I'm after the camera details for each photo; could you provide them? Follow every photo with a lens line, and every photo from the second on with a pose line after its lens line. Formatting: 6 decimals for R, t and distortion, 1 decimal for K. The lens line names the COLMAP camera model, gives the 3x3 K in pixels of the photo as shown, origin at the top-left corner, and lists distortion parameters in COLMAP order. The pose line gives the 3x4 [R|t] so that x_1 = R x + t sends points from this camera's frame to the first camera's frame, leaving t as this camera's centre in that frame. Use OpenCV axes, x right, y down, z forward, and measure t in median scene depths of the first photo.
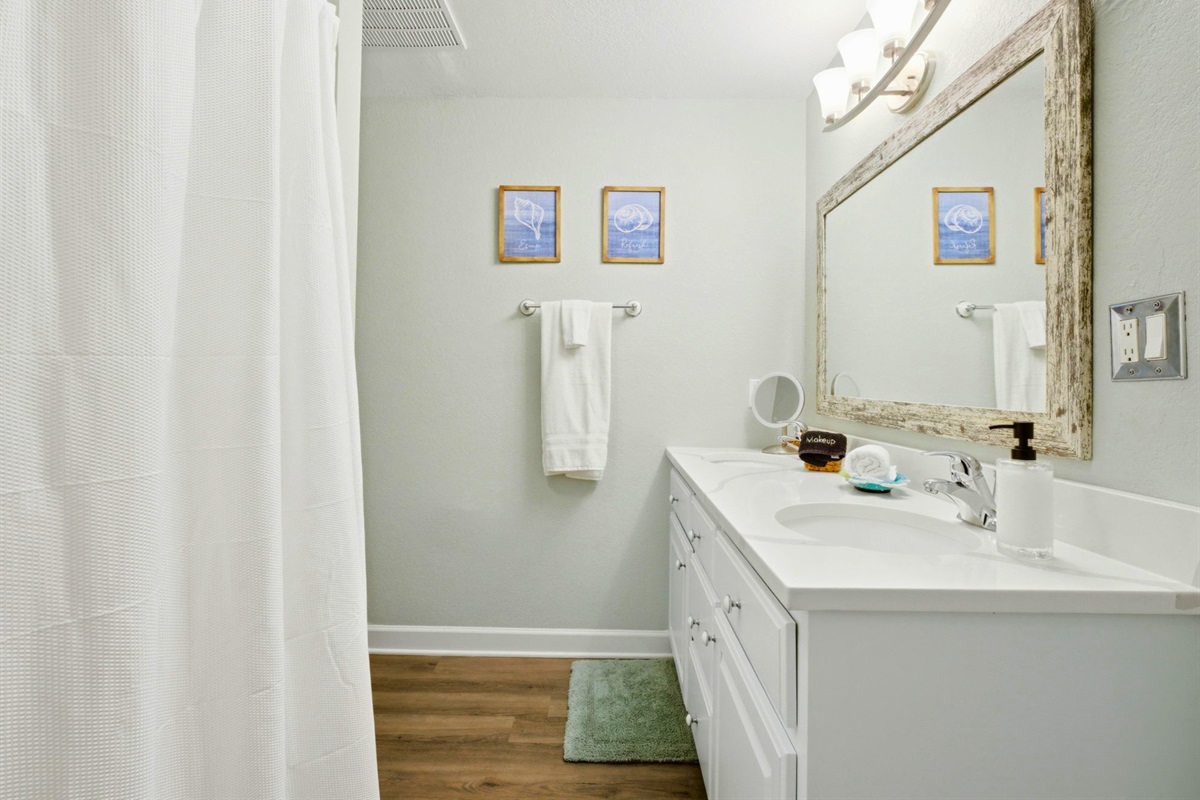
lens RADIAL K [[609.3, 0, 600.9], [0, 609.3, 369.6], [0, 0, 1]] dist [-0.003973, 0.000370]
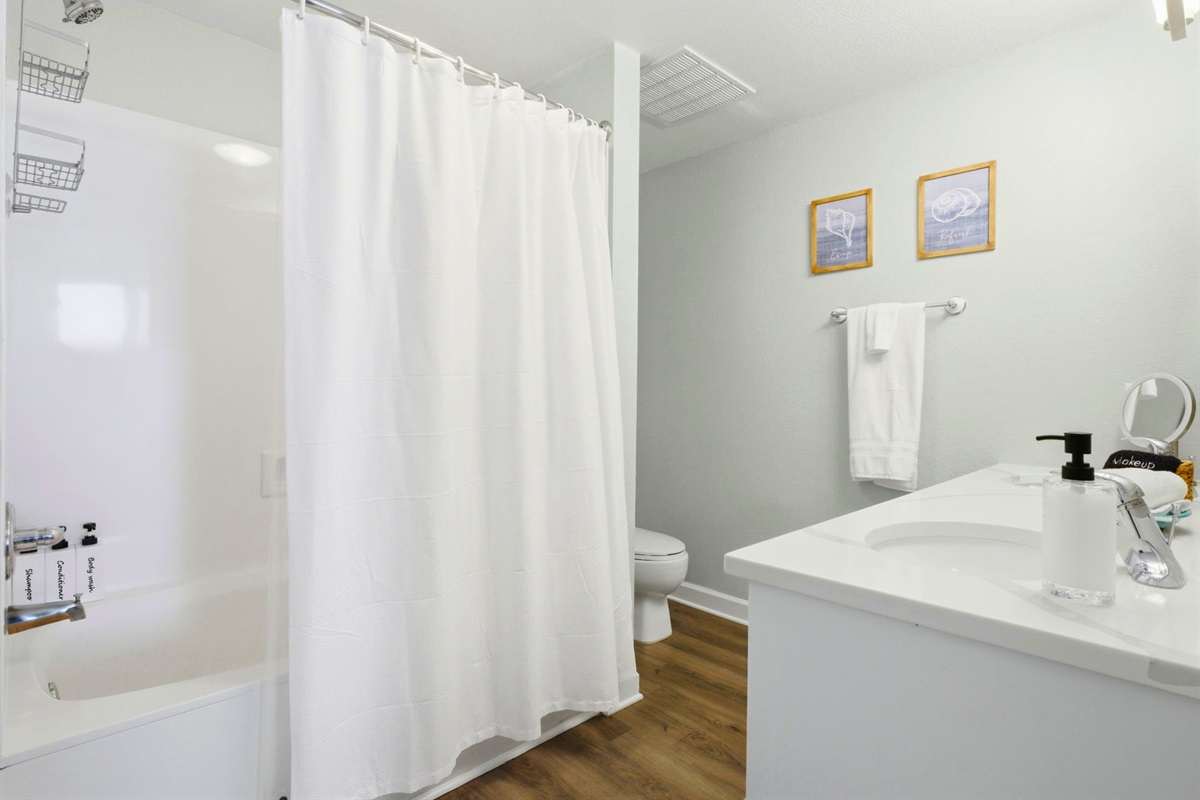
lens RADIAL K [[613.2, 0, 601.5], [0, 613.2, 390.0], [0, 0, 1]] dist [0.001946, 0.000514]
pose [[0.706238, -0.003977, -0.707963, 0.324656], [0.017860, 0.999766, 0.012200, 0.003069], [0.707749, -0.021260, 0.706144, -0.008070]]
